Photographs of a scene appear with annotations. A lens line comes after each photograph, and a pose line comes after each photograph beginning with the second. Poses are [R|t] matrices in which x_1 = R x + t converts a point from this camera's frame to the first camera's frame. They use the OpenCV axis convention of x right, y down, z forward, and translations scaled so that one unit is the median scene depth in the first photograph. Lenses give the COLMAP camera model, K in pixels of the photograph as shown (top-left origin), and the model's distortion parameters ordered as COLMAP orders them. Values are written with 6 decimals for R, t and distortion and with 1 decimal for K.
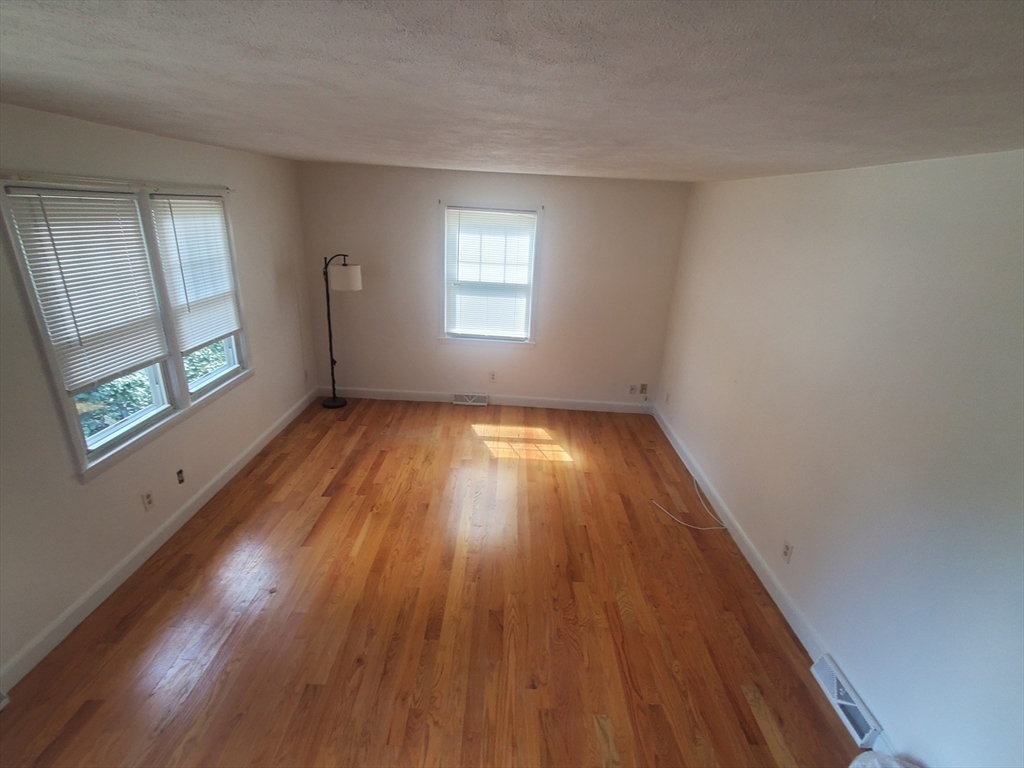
lens RADIAL K [[504.3, 0, 505.3], [0, 504.3, 401.3], [0, 0, 1]] dist [-0.003517, 0.010979]
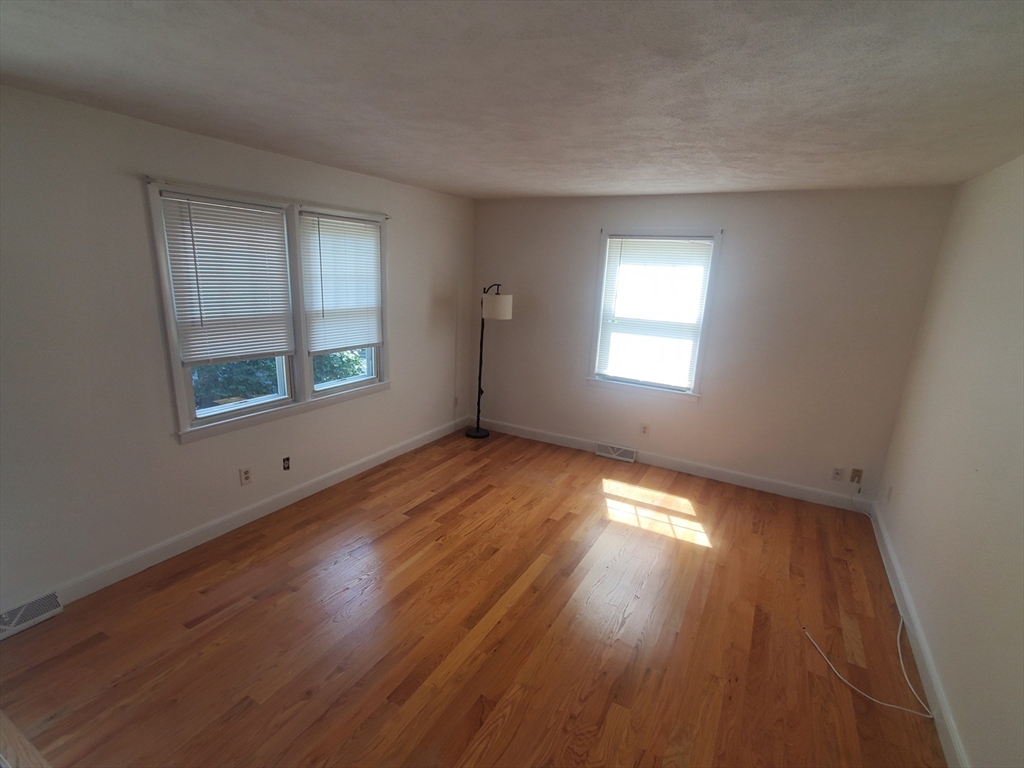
lens RADIAL K [[504.3, 0, 505.3], [0, 504.3, 401.3], [0, 0, 1]] dist [-0.003517, 0.010979]
pose [[0.880443, 0.112170, -0.460694, 0.194298], [-0.171331, 0.981228, -0.088524, 0.024916], [0.442116, 0.156871, 0.883133, 0.173493]]
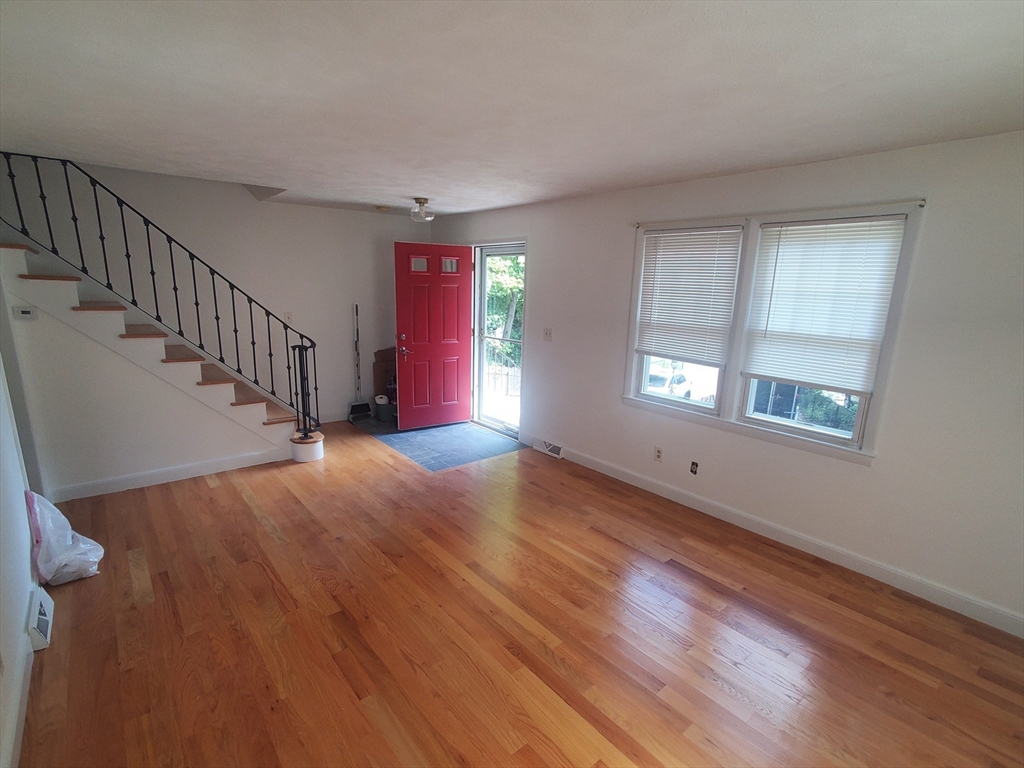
lens RADIAL K [[504.3, 0, 505.3], [0, 504.3, 401.3], [0, 0, 1]] dist [-0.003517, 0.010979]
pose [[-0.766820, 0.082790, -0.636500, 0.303261], [-0.287697, 0.842123, 0.456136, -0.284790], [0.573775, 0.532893, -0.621939, 1.049369]]
